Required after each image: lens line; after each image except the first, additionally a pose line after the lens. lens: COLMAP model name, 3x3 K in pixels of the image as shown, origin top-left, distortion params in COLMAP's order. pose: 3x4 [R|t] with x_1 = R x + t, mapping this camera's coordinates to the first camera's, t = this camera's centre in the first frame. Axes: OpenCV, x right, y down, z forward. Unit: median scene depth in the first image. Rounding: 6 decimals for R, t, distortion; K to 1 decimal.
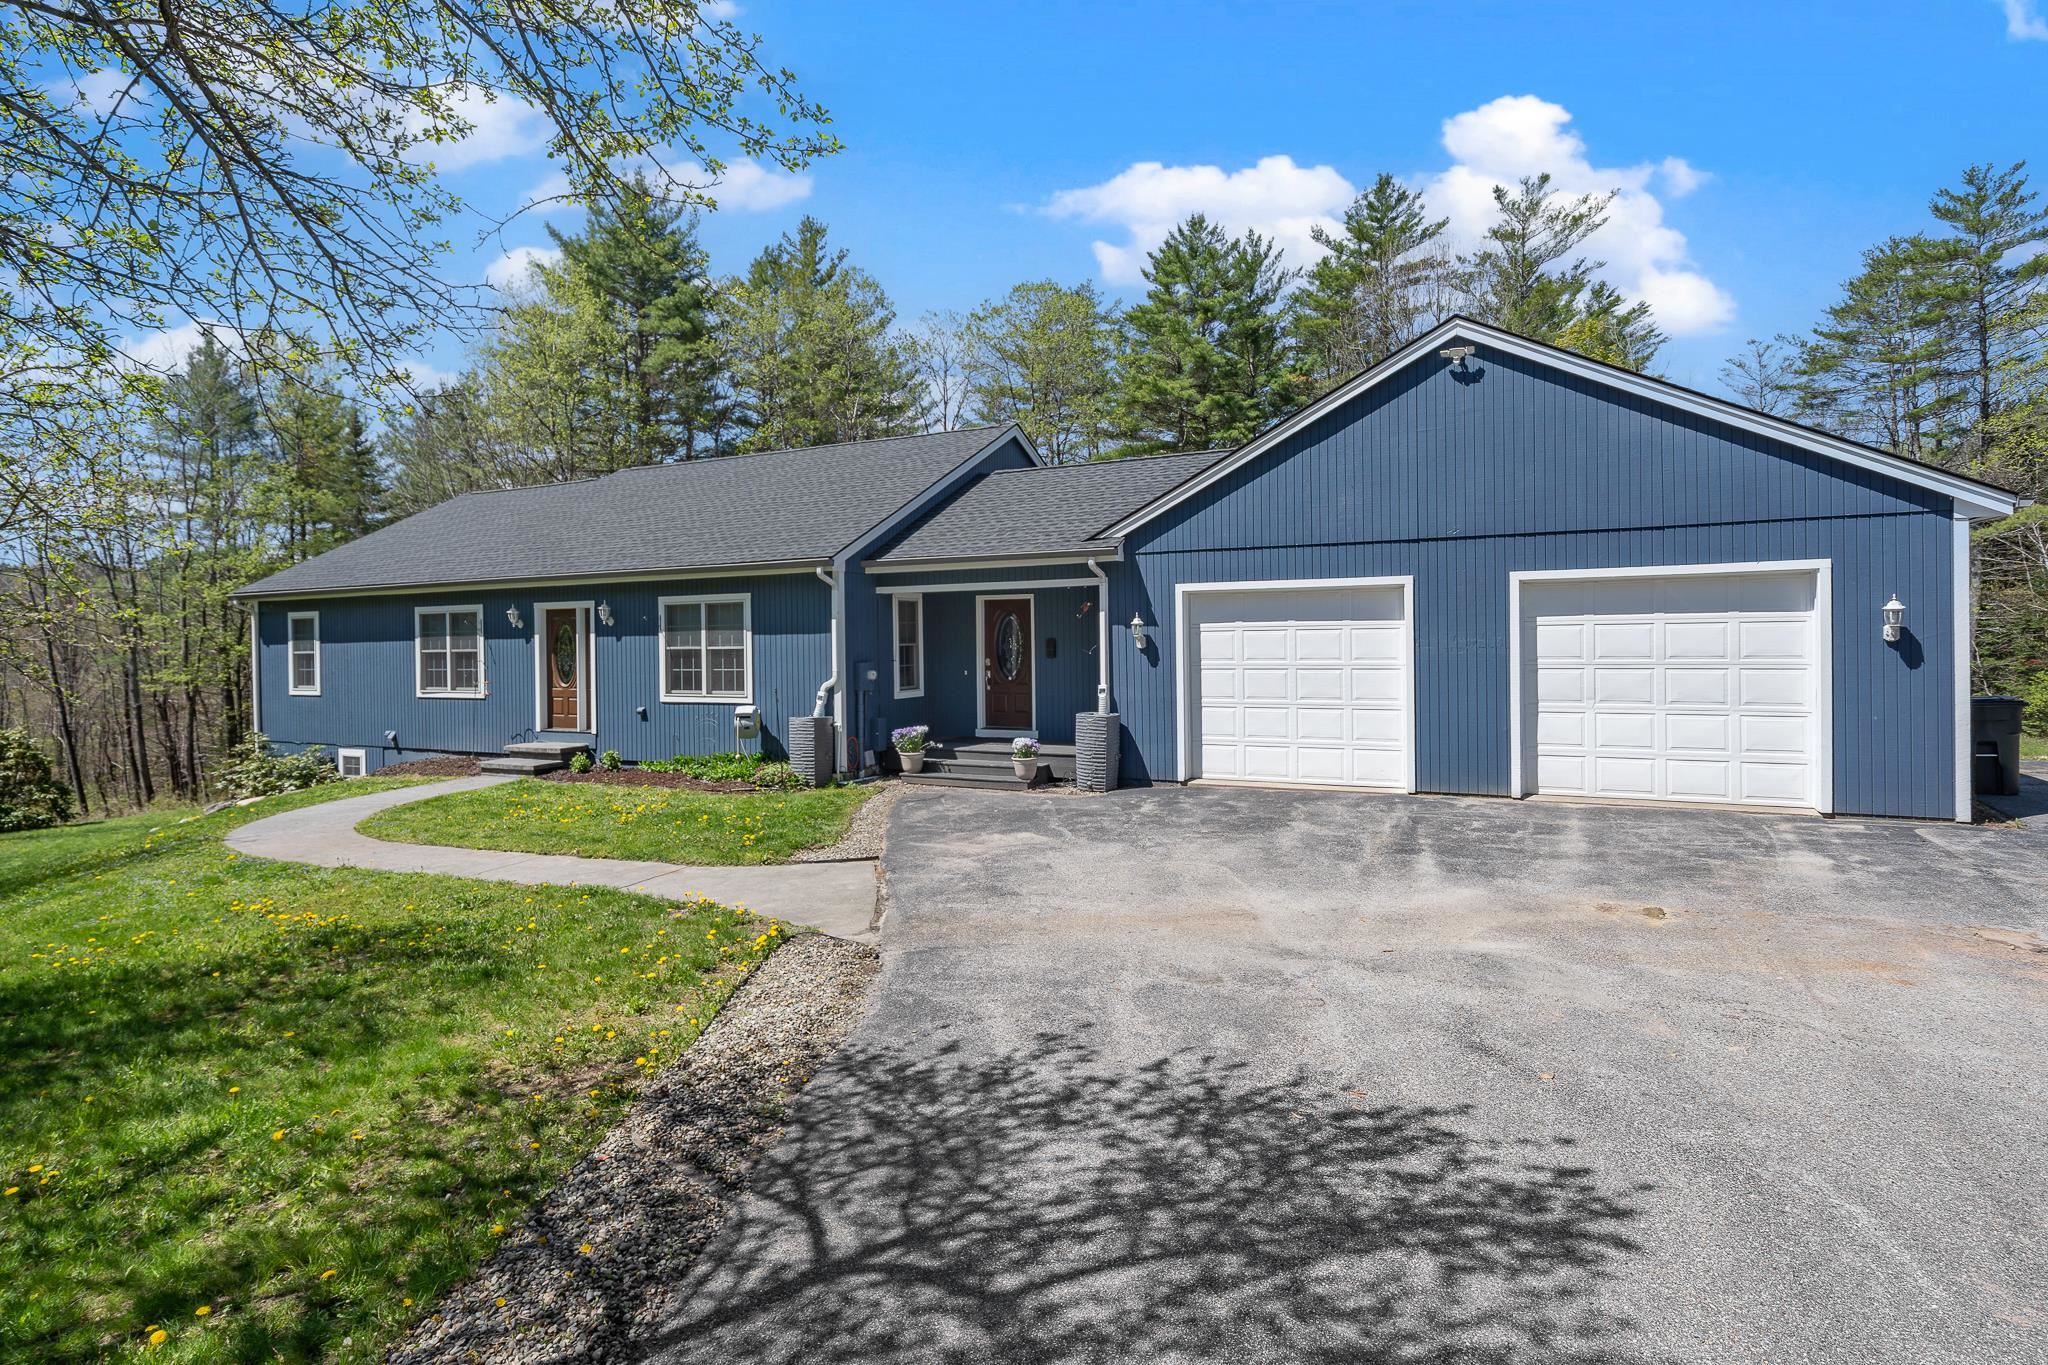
lens RADIAL K [[1055.9, 0, 1032.4], [0, 1055.9, 648.6], [0, 0, 1]] dist [-0.001548, -0.000340]
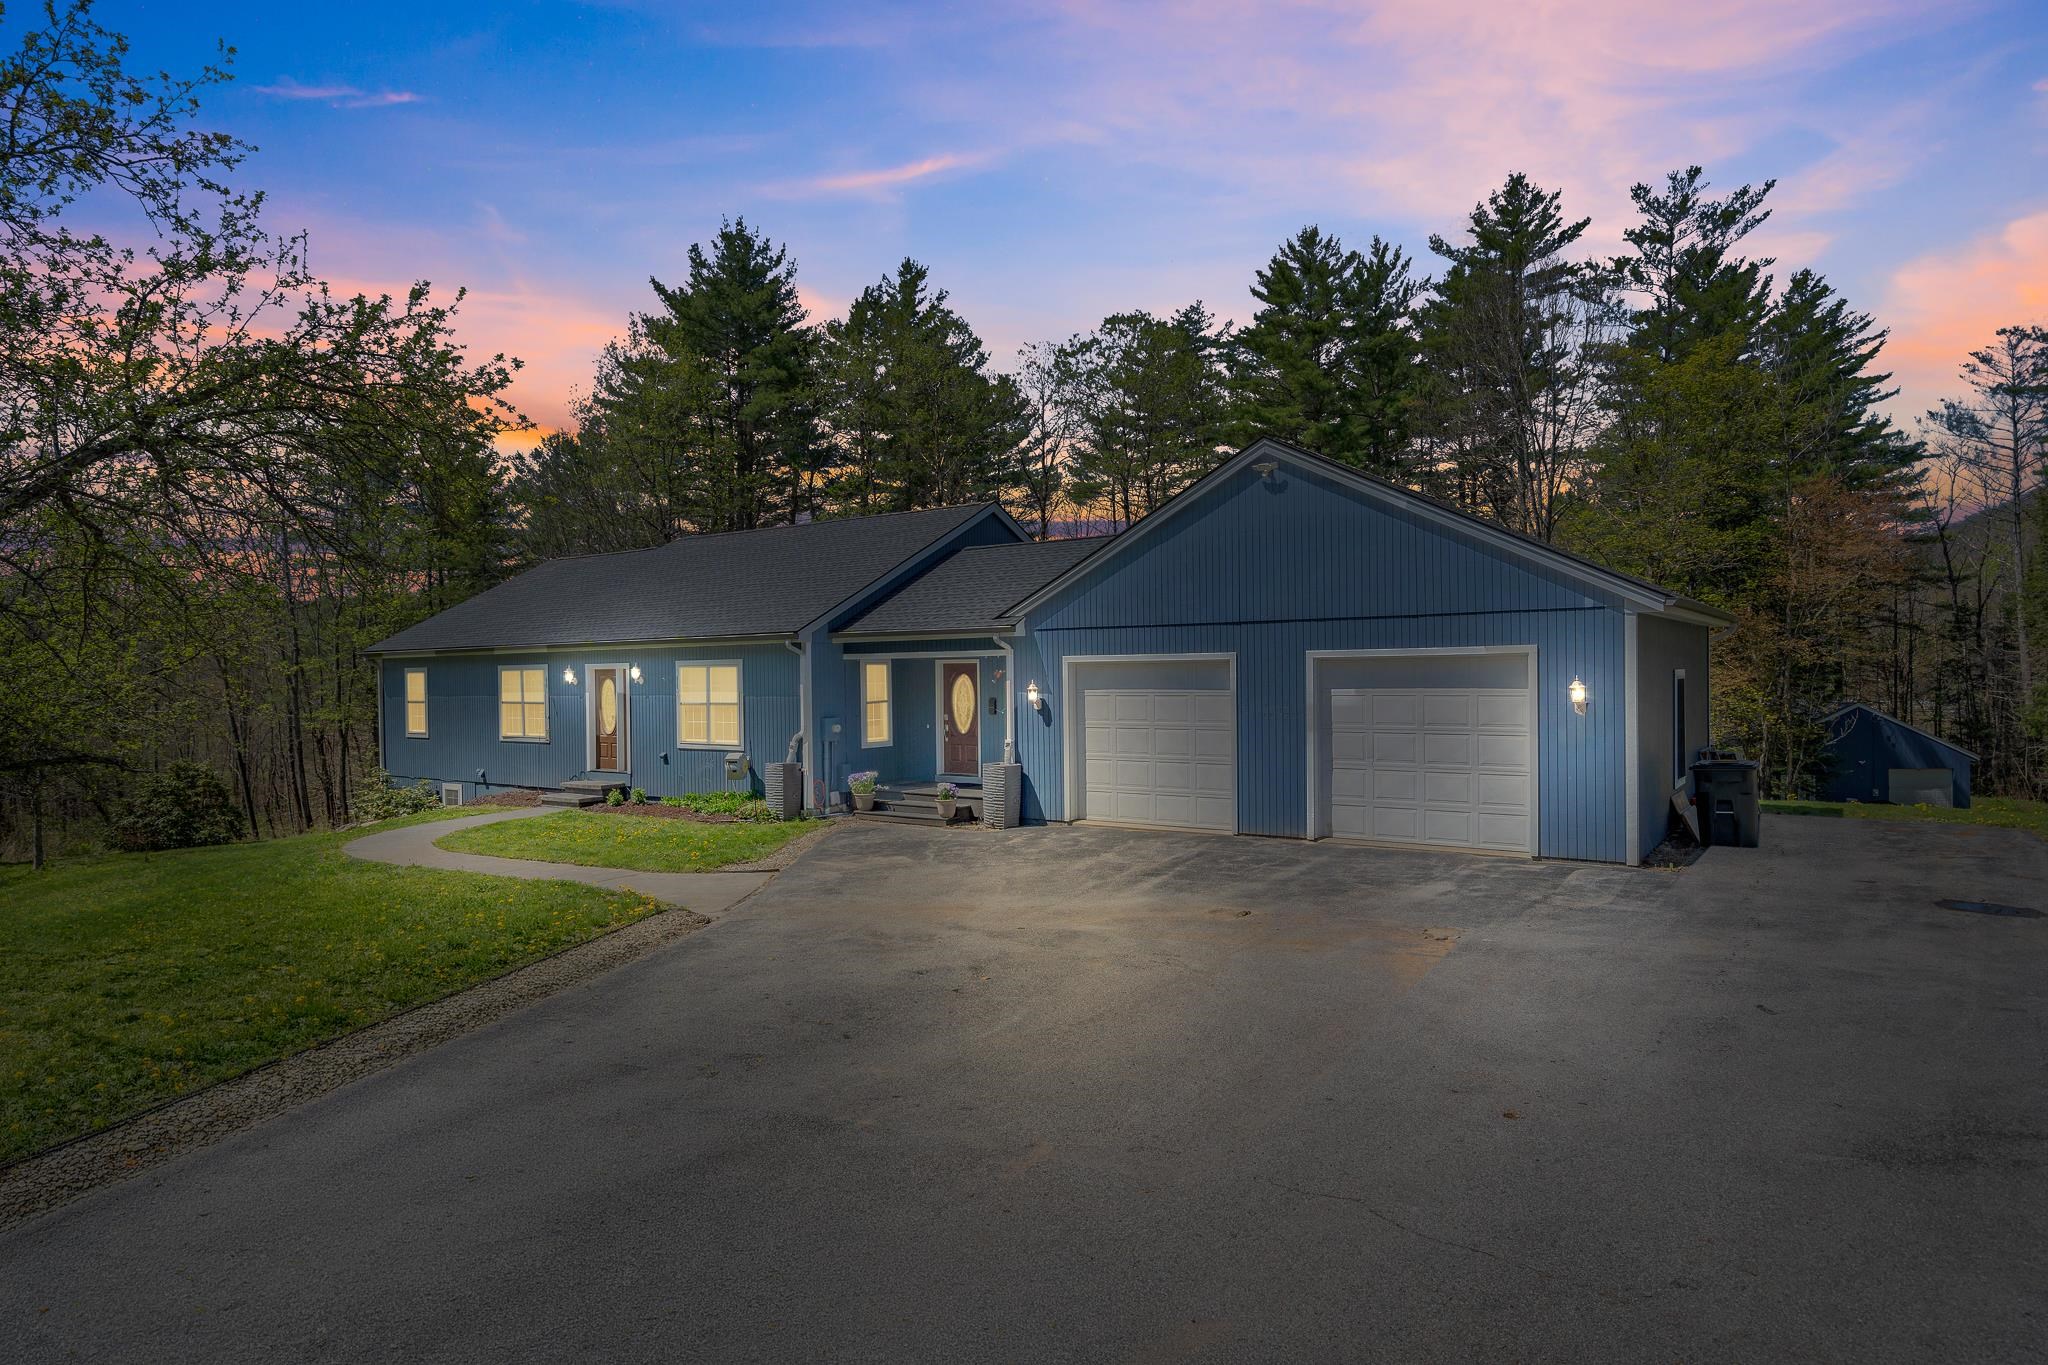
lens RADIAL K [[1181.2, 0, 1017.6], [0, 1181.2, 686.8], [0, 0, 1]] dist [0.004799, -0.002613]
pose [[0.987035, 0.003930, -0.160454, 0.214836], [-0.003557, 0.999990, 0.002610, -0.021358], [0.160463, -0.002005, 0.987040, -0.233201]]
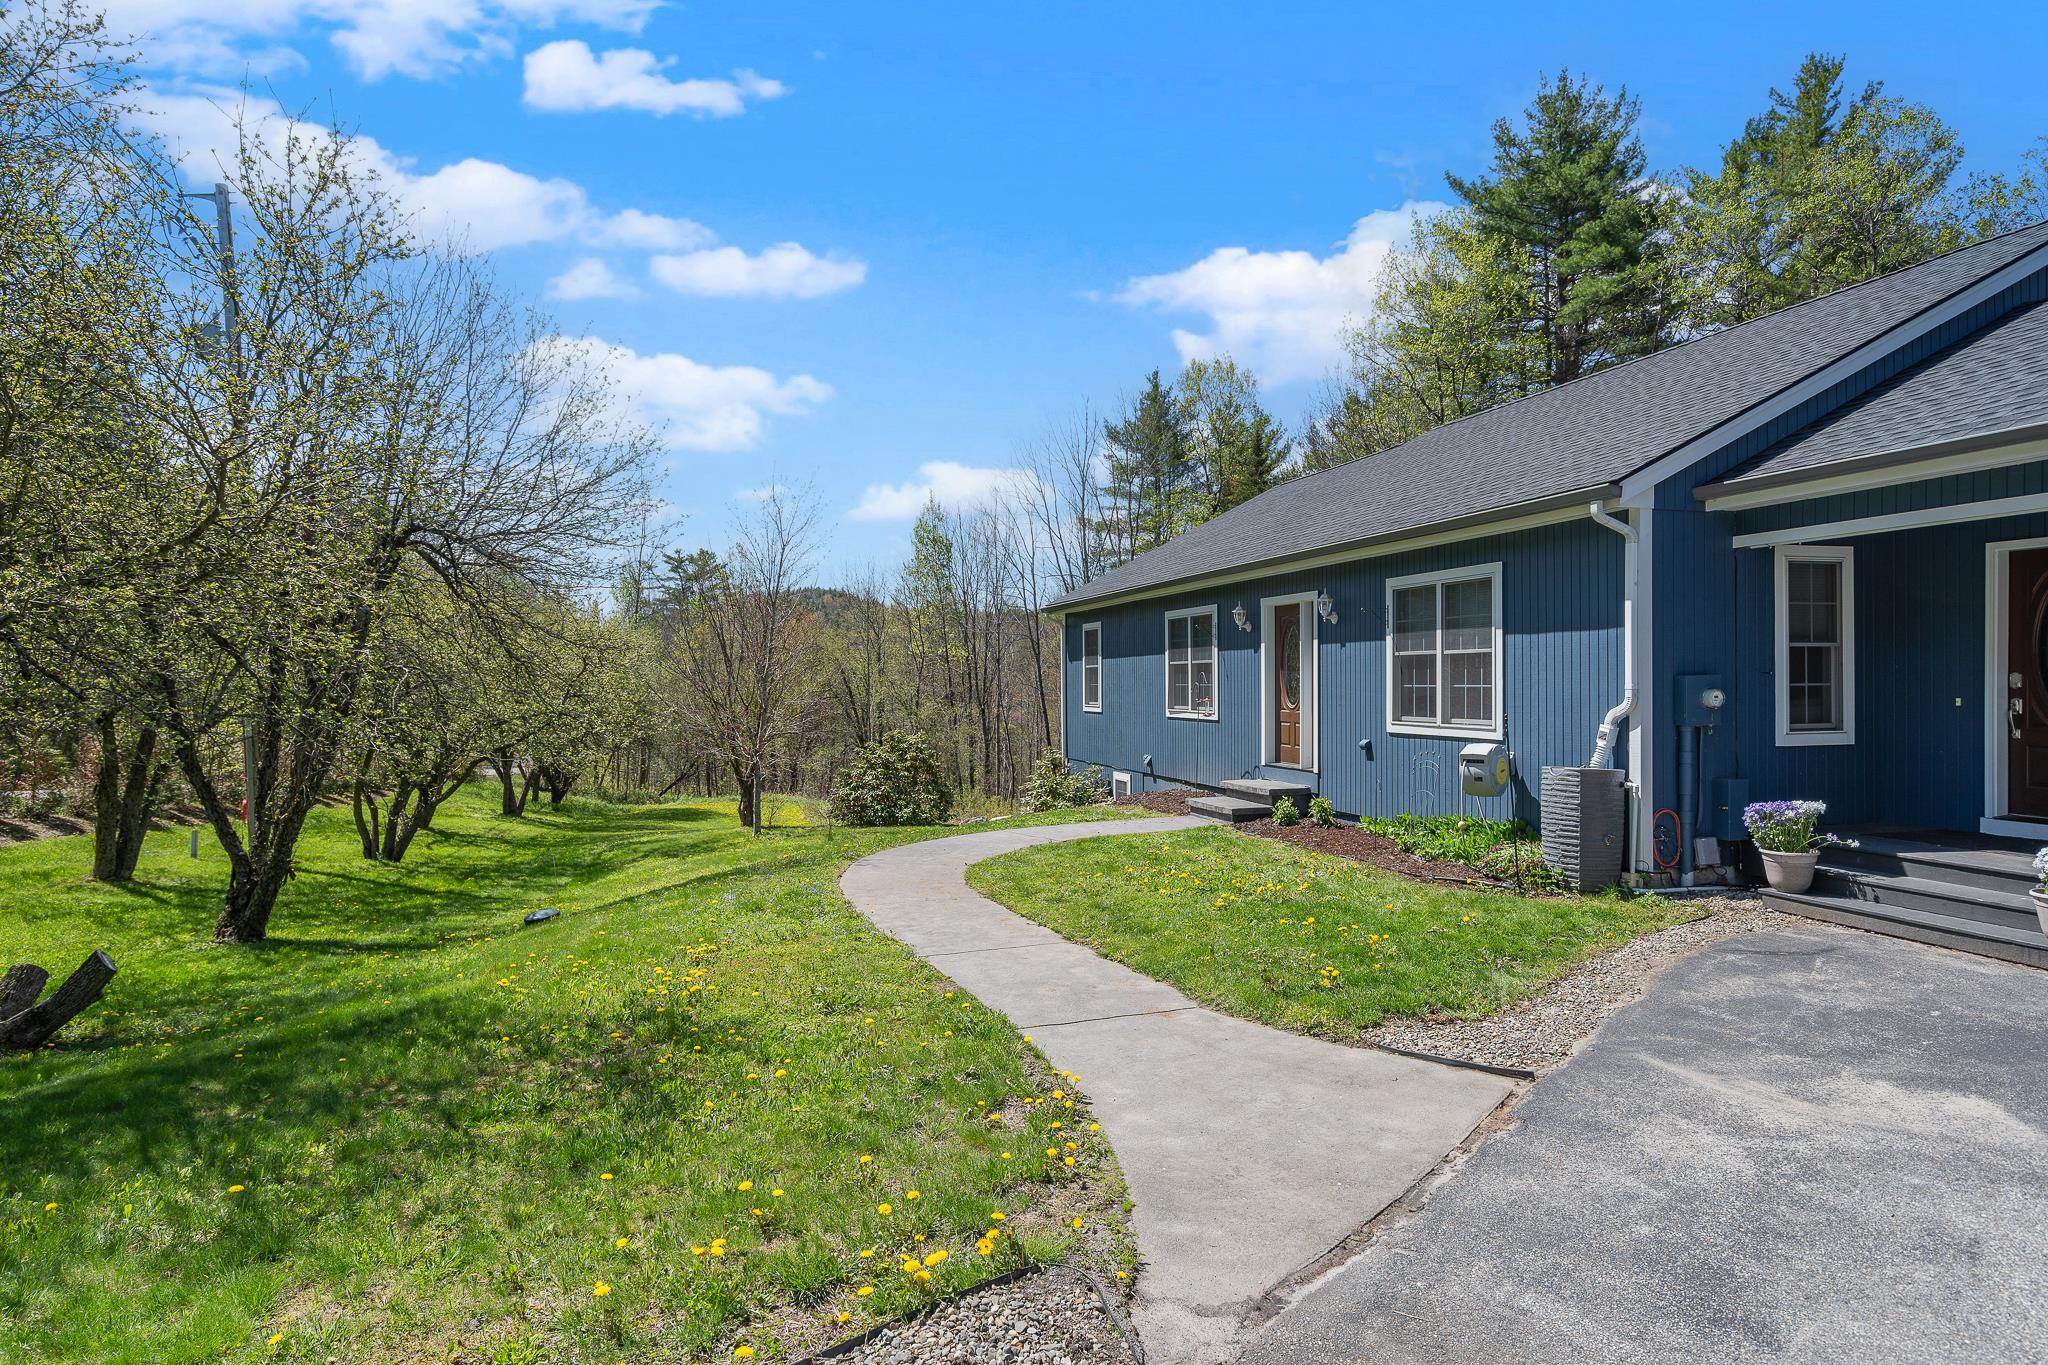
lens RADIAL K [[1181.2, 0, 1017.6], [0, 1181.2, 686.8], [0, 0, 1]] dist [0.004799, -0.002613]
pose [[0.674698, 0.015271, -0.737936, 0.043523], [-0.012981, 0.999877, 0.008823, 0.015011], [0.737979, 0.003626, 0.674813, 0.268869]]
